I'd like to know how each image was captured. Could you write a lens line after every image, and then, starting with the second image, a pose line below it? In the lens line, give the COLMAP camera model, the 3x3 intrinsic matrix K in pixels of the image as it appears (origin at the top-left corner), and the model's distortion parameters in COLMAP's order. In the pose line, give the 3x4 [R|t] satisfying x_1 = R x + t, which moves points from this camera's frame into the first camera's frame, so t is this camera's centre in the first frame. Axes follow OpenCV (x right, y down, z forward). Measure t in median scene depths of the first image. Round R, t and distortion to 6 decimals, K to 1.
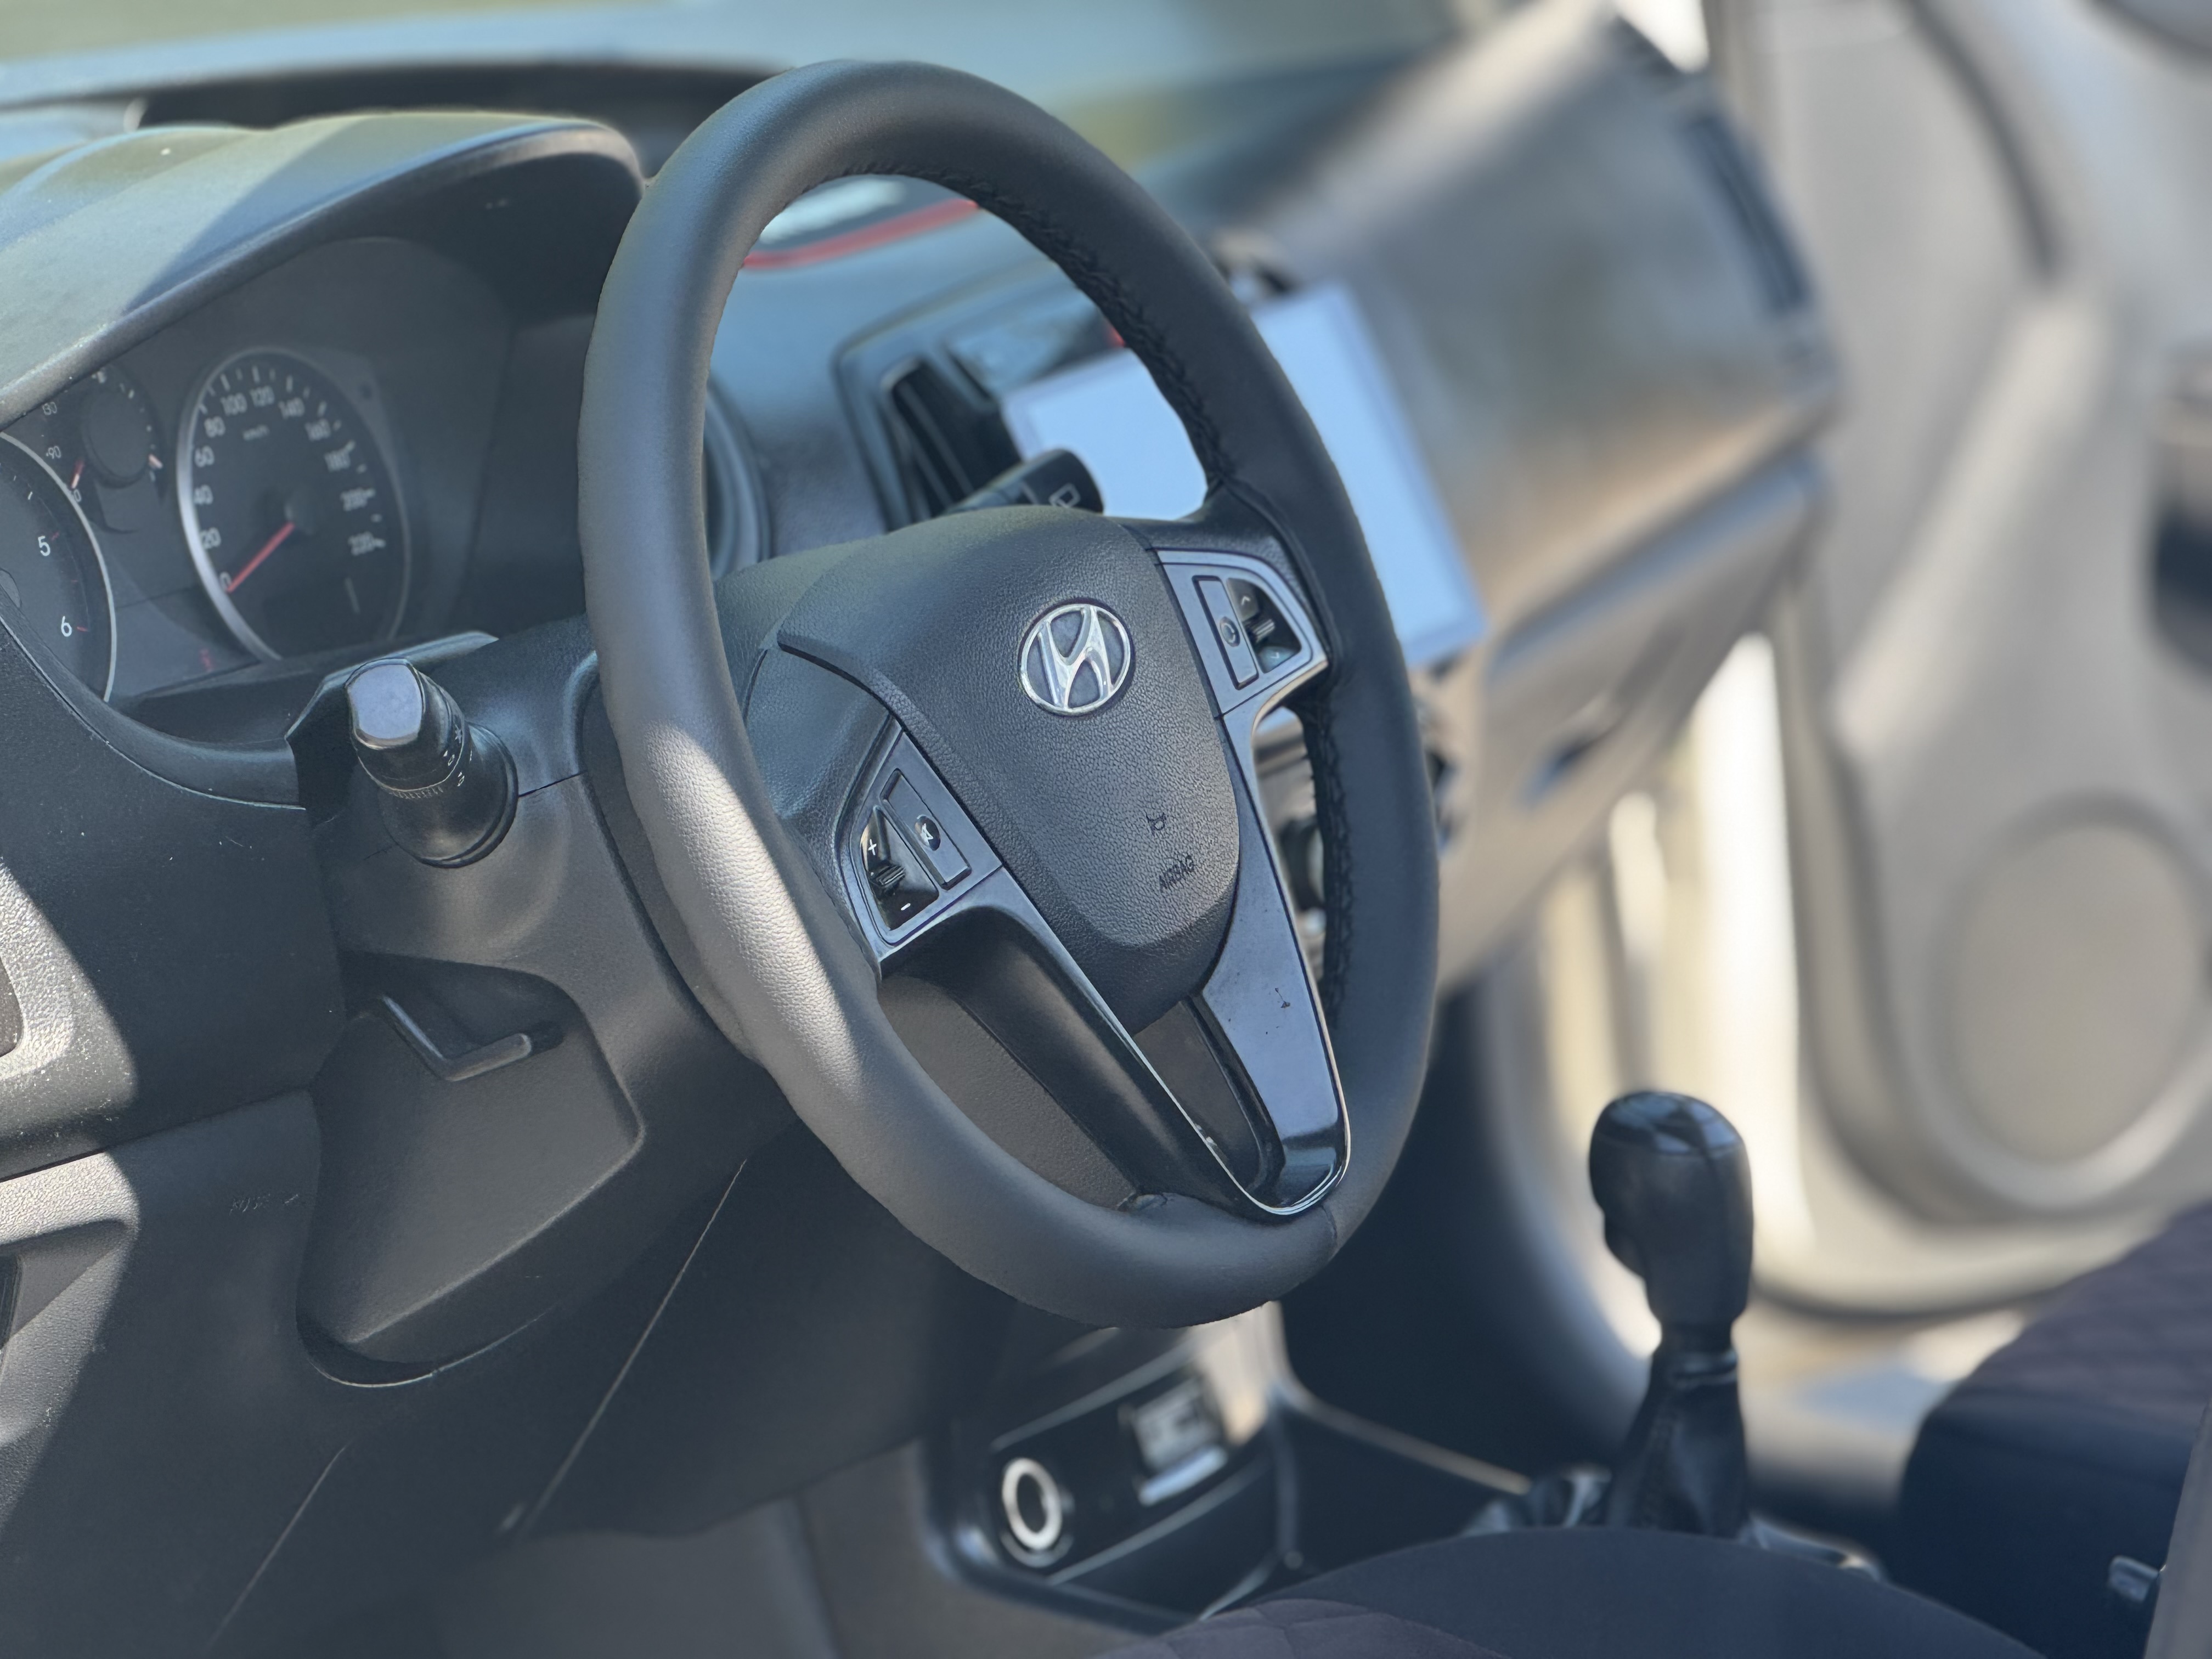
lens RADIAL K [[8655.2, 0, 1104.9], [0, 8655.2, 820.8], [0, 0, 1]] dist [-0.743431, 20.700965]
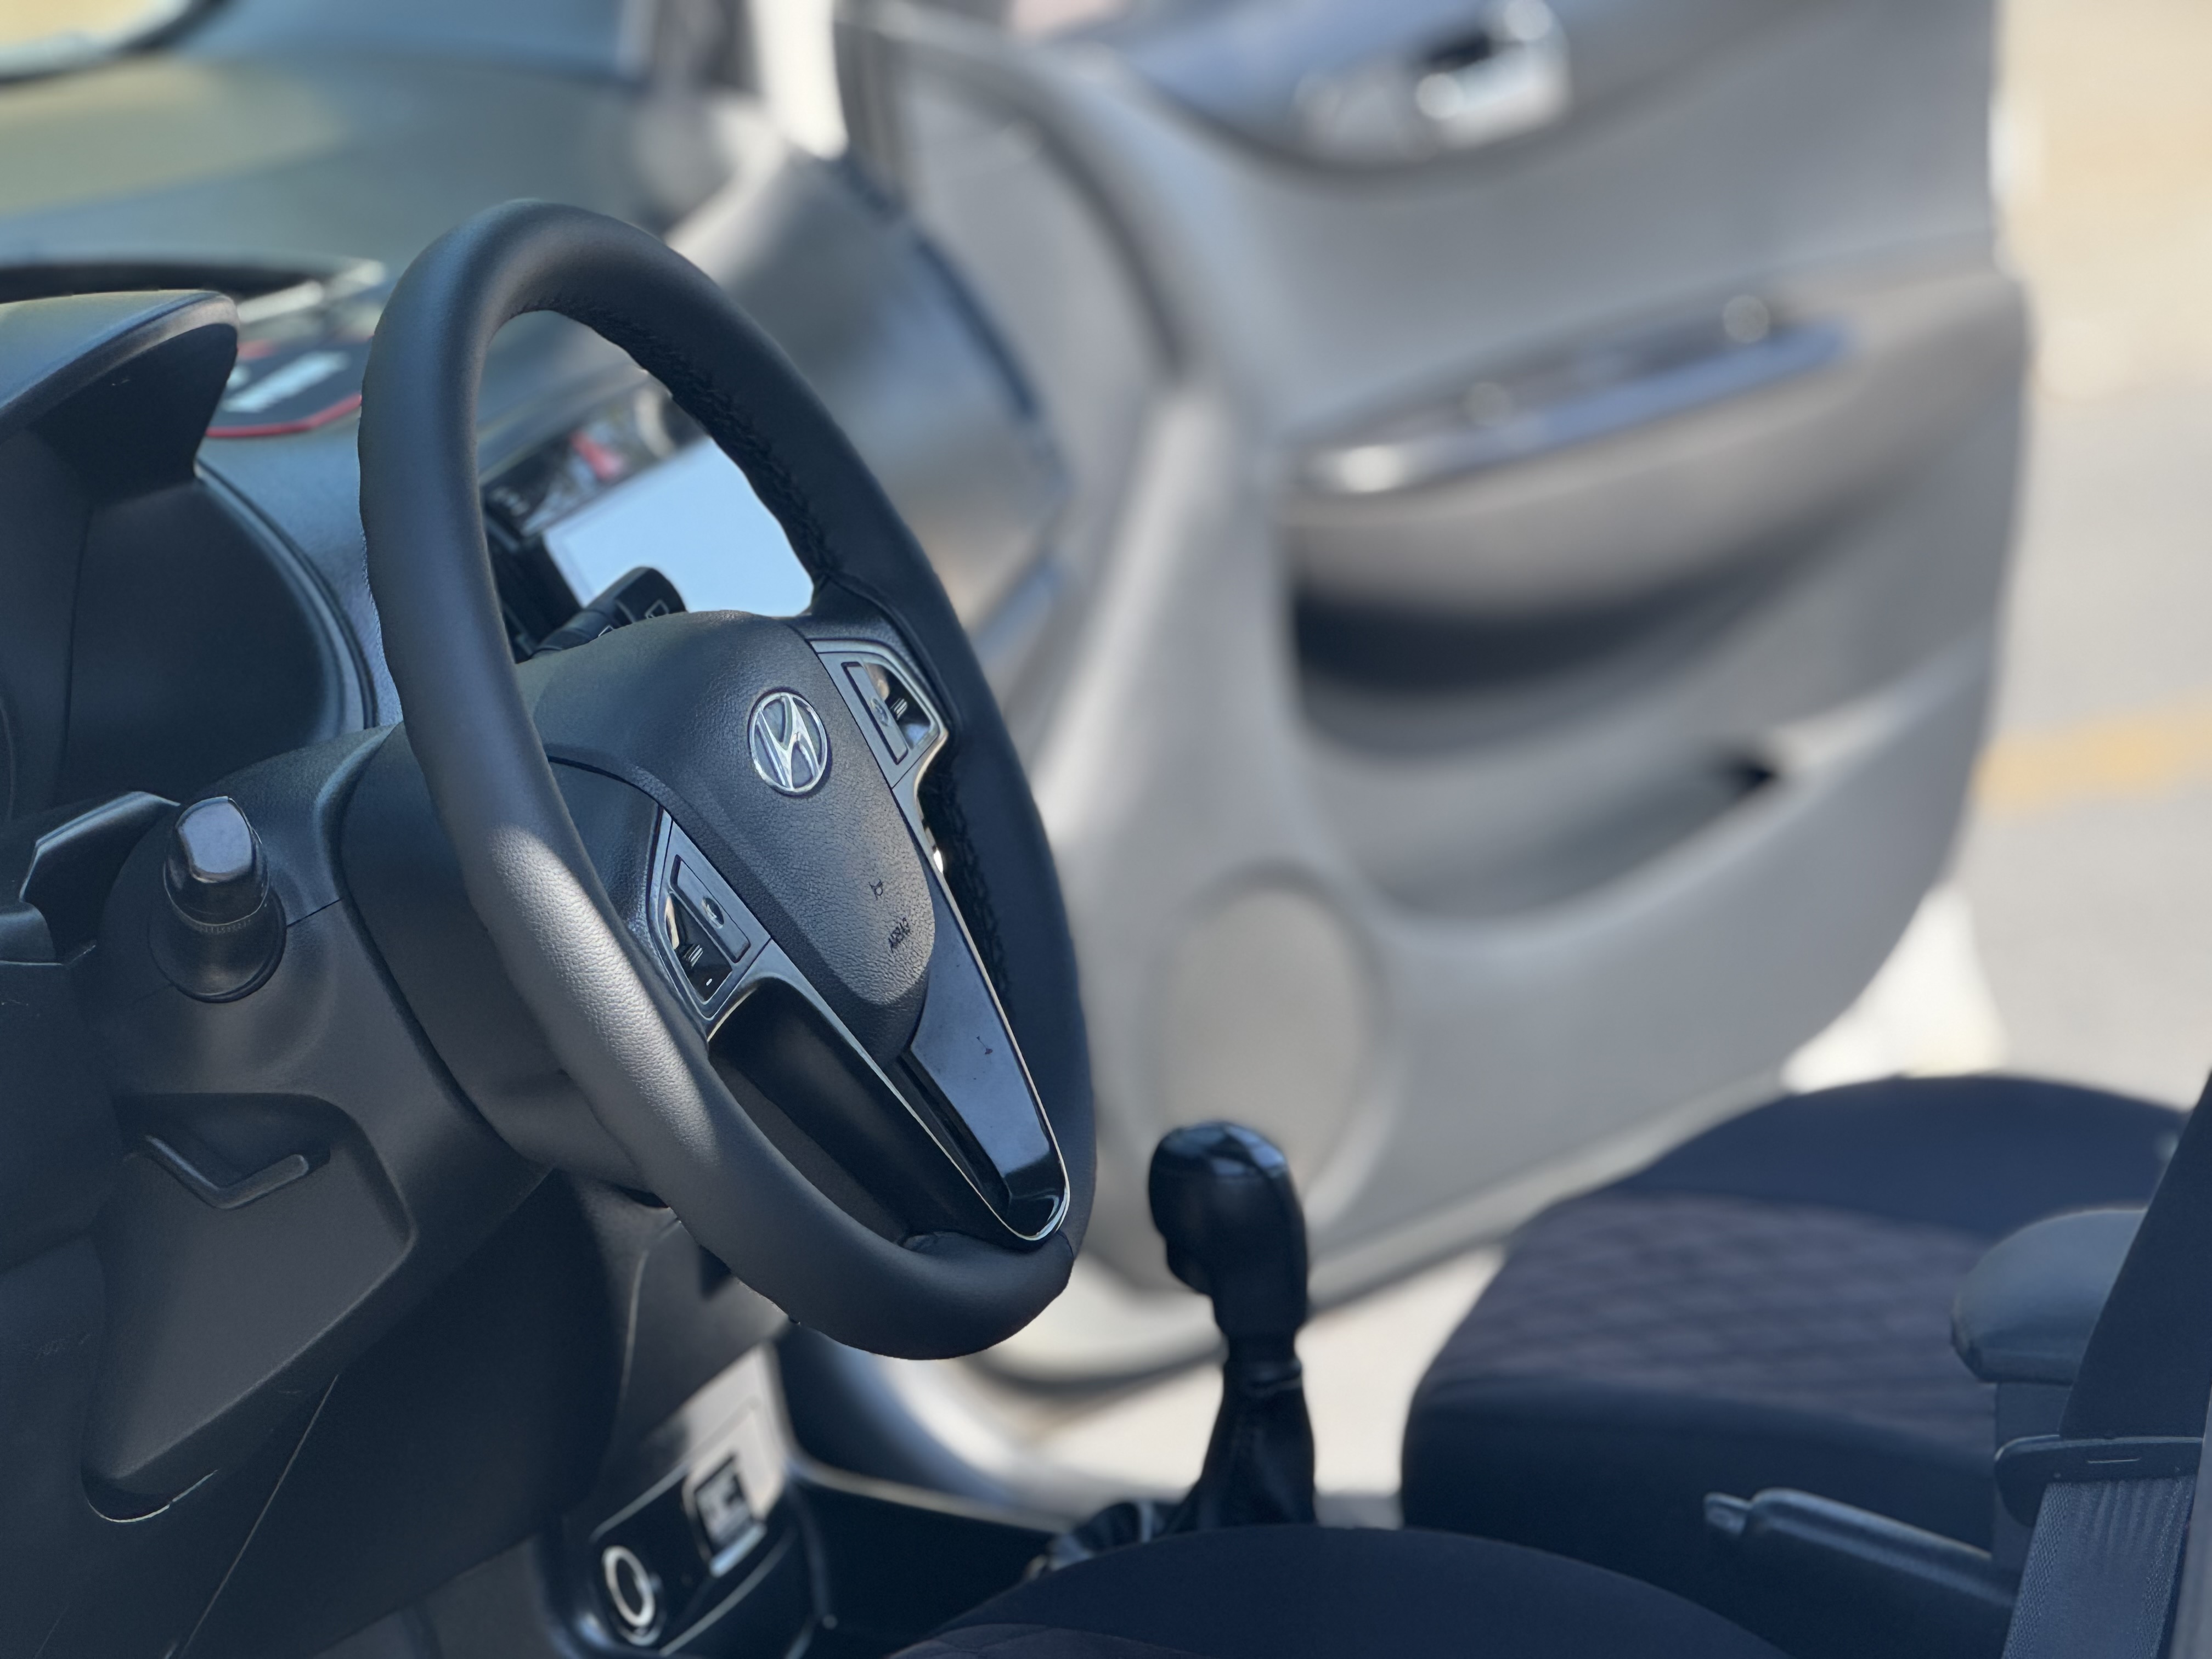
lens RADIAL K [[8655.2, 0, 1104.9], [0, 8655.2, 820.8], [0, 0, 1]] dist [-0.743431, 20.700965]
pose [[0.972358, -0.103873, 0.209119, -0.182436], [0.110413, 0.993688, -0.019817, 0.015567], [-0.205740, 0.042359, 0.977689, -0.044427]]
